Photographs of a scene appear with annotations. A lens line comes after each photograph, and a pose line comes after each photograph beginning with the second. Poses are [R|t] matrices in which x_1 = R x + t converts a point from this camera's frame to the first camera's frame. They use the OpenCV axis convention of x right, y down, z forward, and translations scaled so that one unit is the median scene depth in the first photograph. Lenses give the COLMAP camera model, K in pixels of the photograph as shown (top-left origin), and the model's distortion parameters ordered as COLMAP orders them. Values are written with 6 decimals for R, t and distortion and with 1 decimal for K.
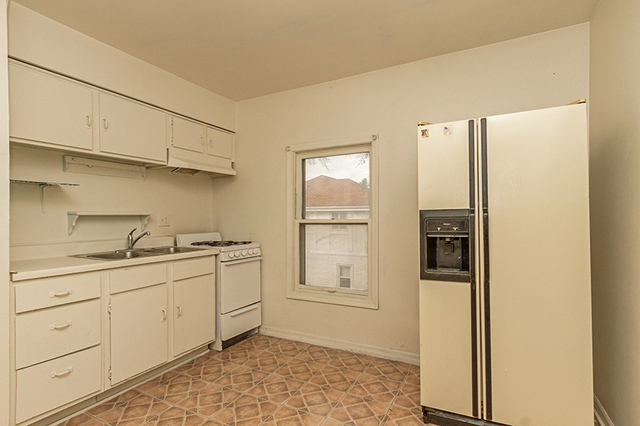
lens RADIAL K [[324.2, 0, 320.4], [0, 324.2, 219.9], [0, 0, 1]] dist [0.002679, -0.000197]
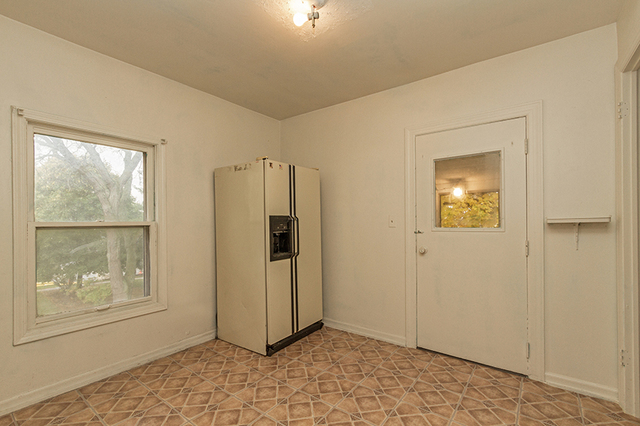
lens RADIAL K [[290.9, 0, 320.3], [0, 290.9, 220.3], [0, 0, 1]] dist [0.001481, 0.000087]
pose [[0.168839, 0.003710, 0.985637, -0.716482], [0.003952, 0.999982, -0.004441, -0.001229], [-0.985636, 0.004645, 0.168821, 0.395730]]
